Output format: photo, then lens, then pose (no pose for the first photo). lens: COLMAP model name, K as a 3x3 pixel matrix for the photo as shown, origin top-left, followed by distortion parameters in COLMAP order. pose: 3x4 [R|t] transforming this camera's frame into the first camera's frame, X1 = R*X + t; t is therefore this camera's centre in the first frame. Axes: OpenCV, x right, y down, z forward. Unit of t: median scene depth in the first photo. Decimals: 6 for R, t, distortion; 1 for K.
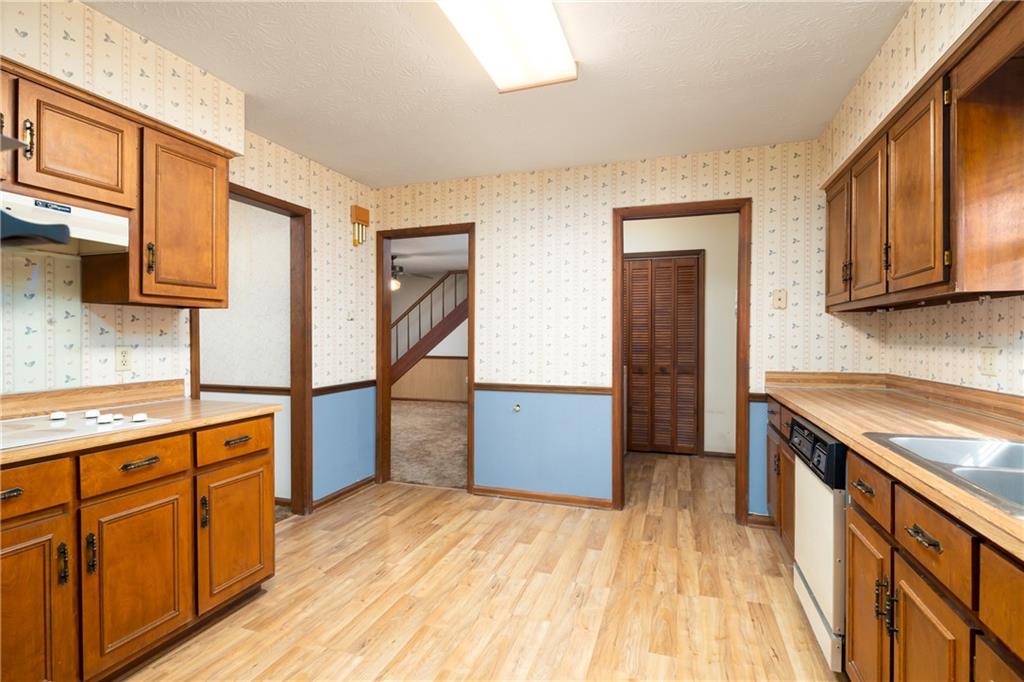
lens RADIAL K [[498.1, 0, 508.6], [0, 498.1, 340.4], [0, 0, 1]] dist [0.004082, -0.003465]
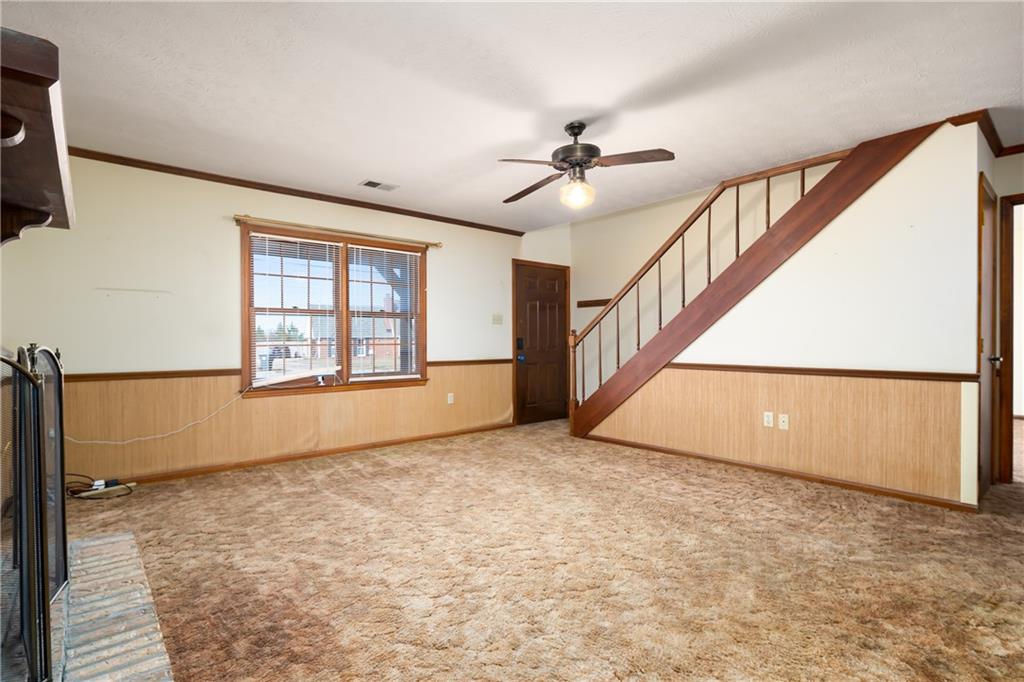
lens RADIAL K [[498.1, 0, 509.6], [0, 498.1, 342.2], [0, 0, 1]] dist [0.004082, -0.003465]
pose [[0.865639, -0.002686, -0.500662, -0.233483], [0.000164, 0.999987, -0.005082, 0.052981], [0.500669, 0.004317, 0.865628, 1.996047]]
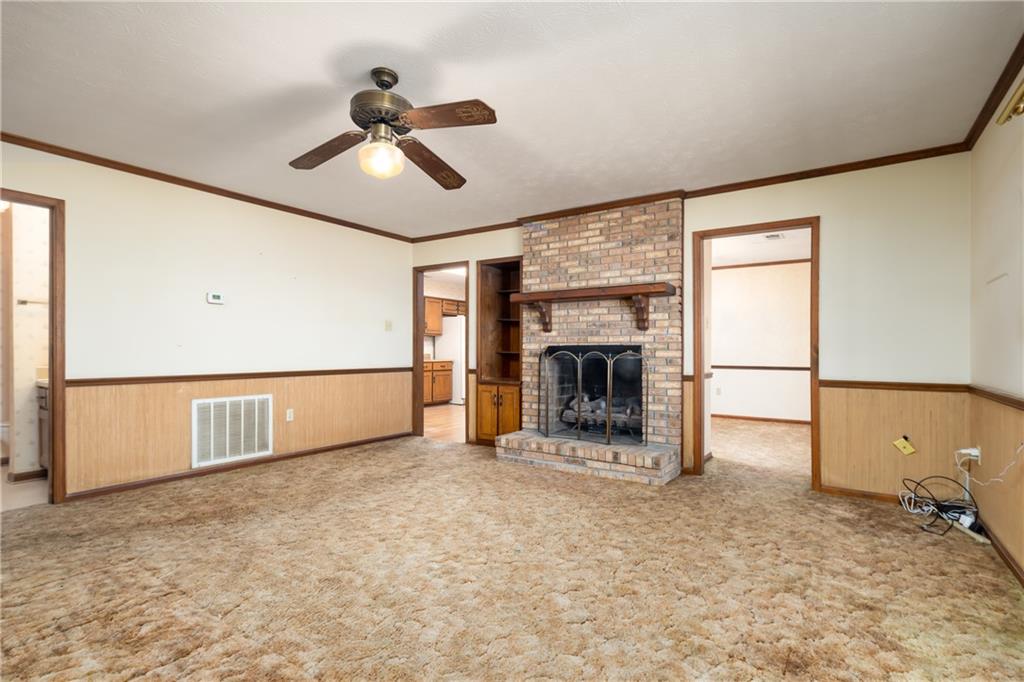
lens RADIAL K [[498.1, 0, 505.8], [0, 498.1, 352.1], [0, 0, 1]] dist [0.004082, -0.003465]
pose [[-0.964901, -0.001329, 0.262609, -1.320876], [0.001445, 0.999945, 0.010370, 0.033306], [-0.262608, 0.010385, -0.964847, 4.302793]]
